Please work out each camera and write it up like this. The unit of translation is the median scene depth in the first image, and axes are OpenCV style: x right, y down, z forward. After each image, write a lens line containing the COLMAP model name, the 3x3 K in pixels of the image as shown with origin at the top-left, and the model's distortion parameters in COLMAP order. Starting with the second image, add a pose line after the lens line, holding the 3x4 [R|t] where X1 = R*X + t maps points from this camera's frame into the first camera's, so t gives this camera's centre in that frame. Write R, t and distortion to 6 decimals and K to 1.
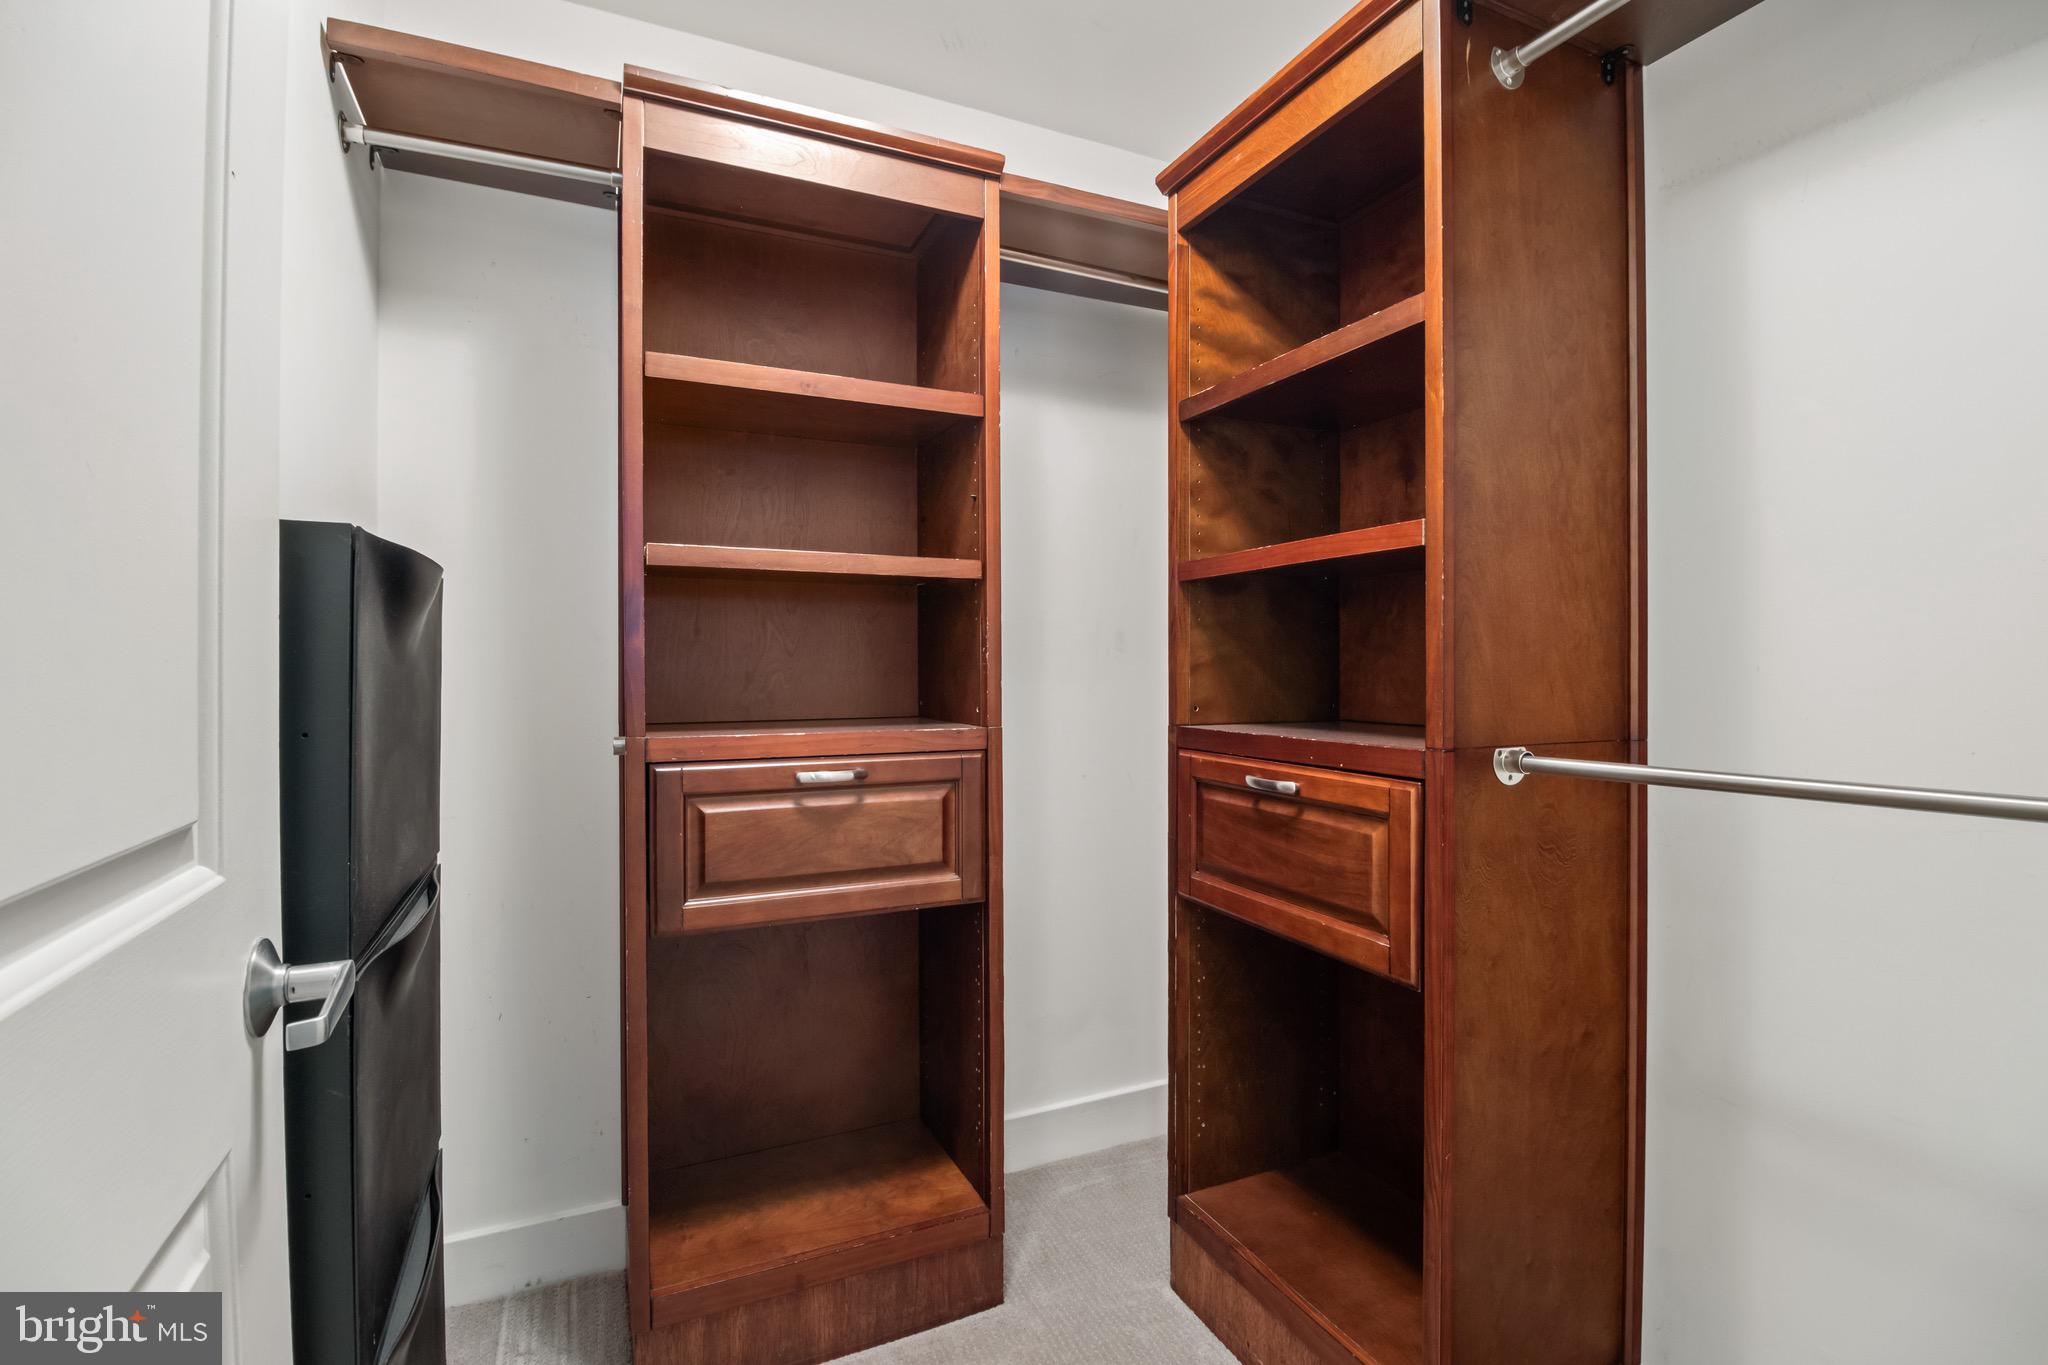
lens RADIAL K [[925.4, 0, 1020.6], [0, 925.4, 673.5], [0, 0, 1]] dist [-0.010138, -0.005900]
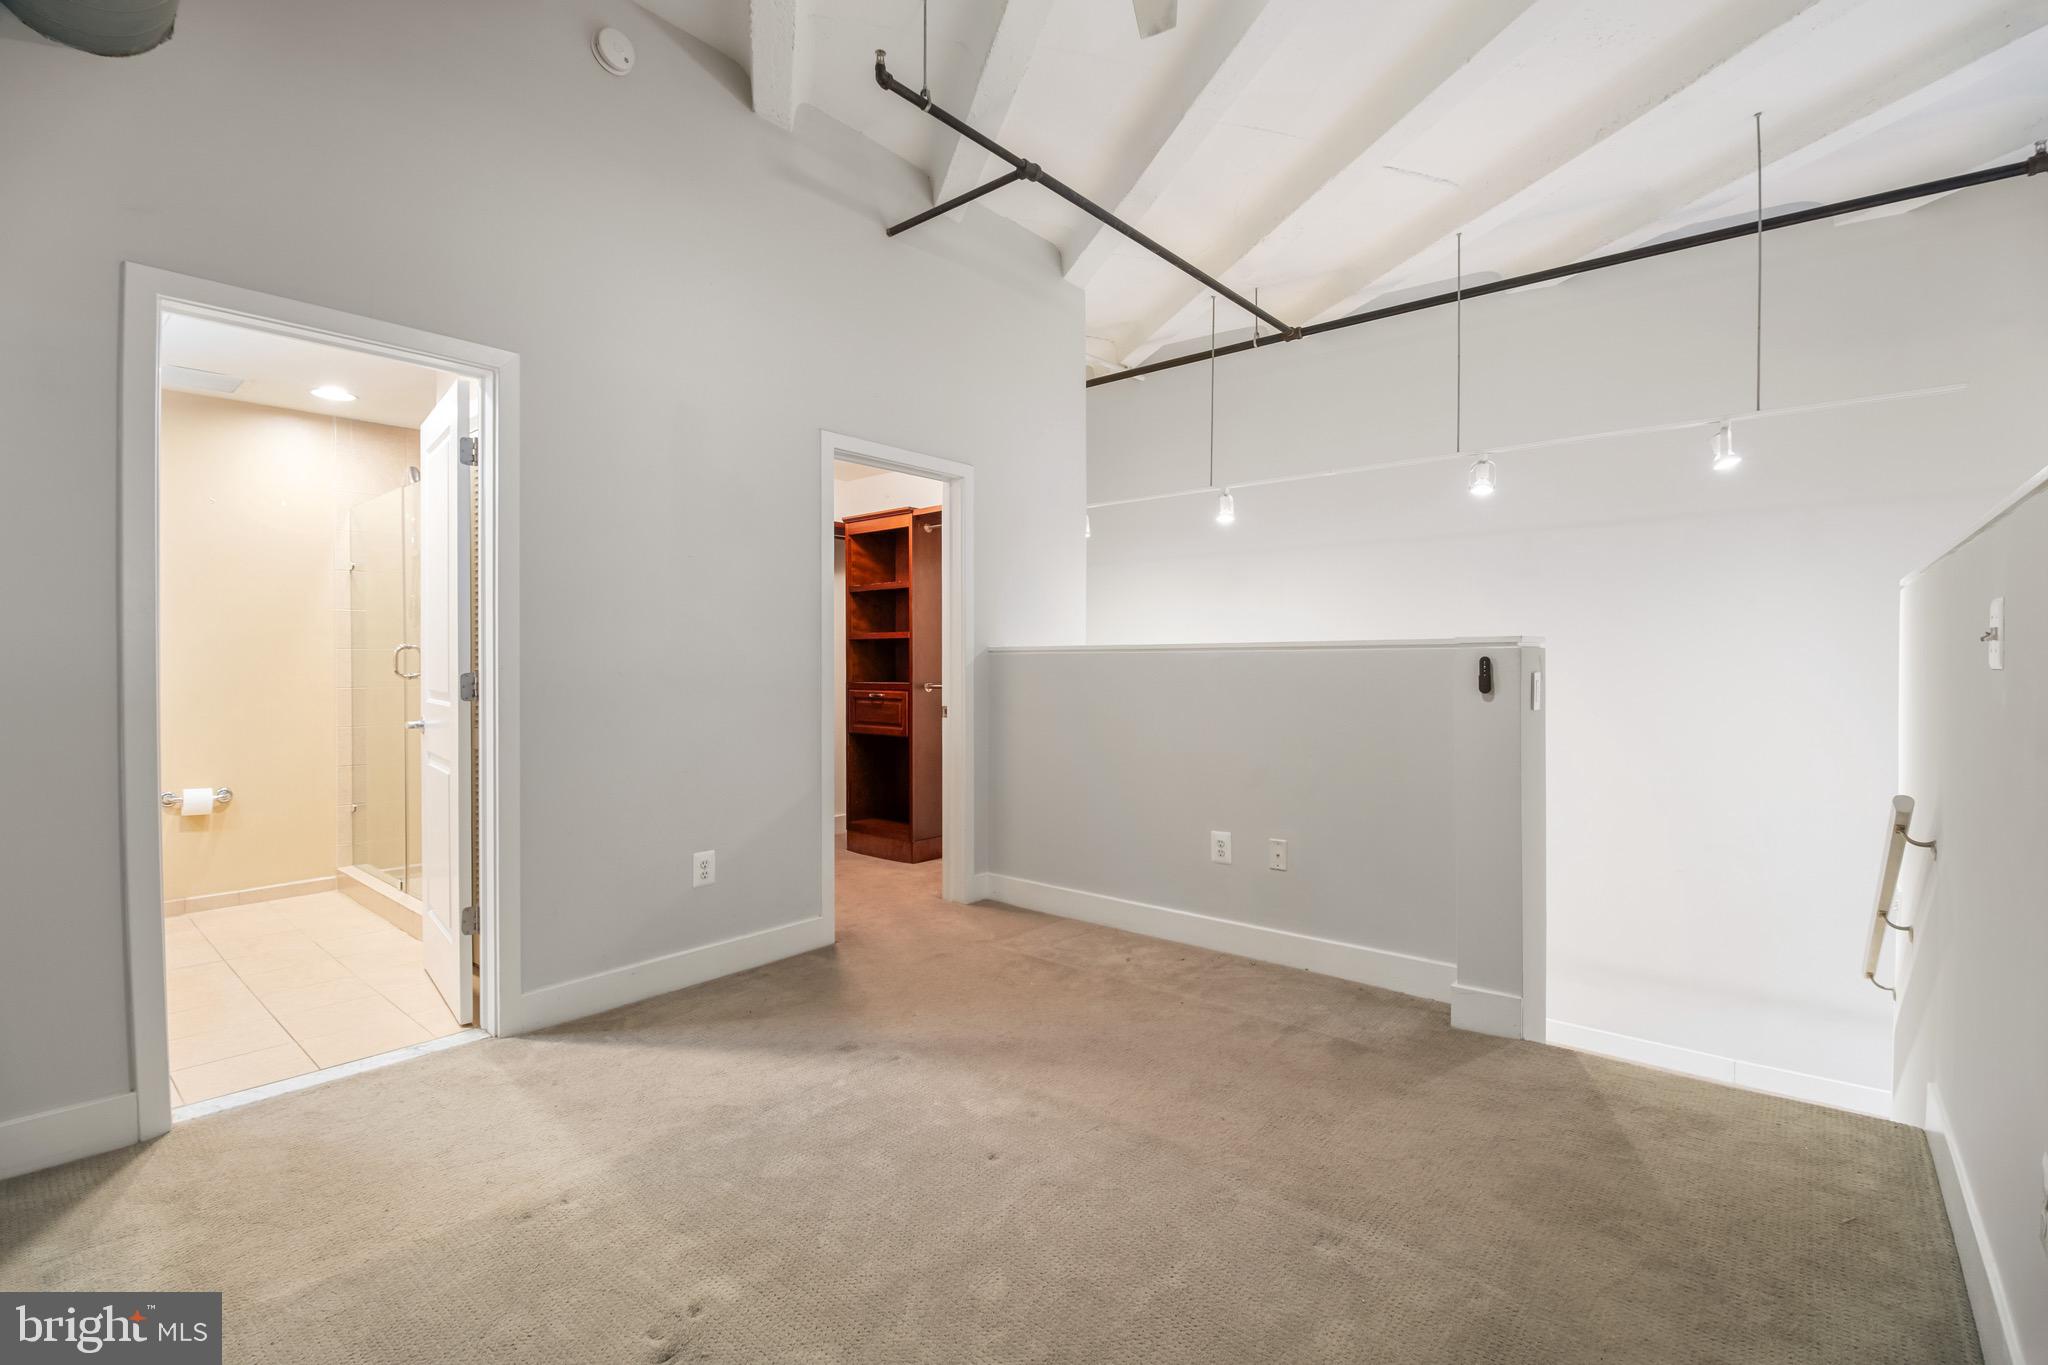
lens RADIAL K [[925.4, 0, 1030.1], [0, 925.4, 677.5], [0, 0, 1]] dist [-0.010138, -0.005900]
pose [[0.911901, -0.005112, 0.410379, -0.628554], [0.002676, 0.999975, 0.006510, 0.020256], [-0.410402, -0.004838, 0.911892, -2.415770]]
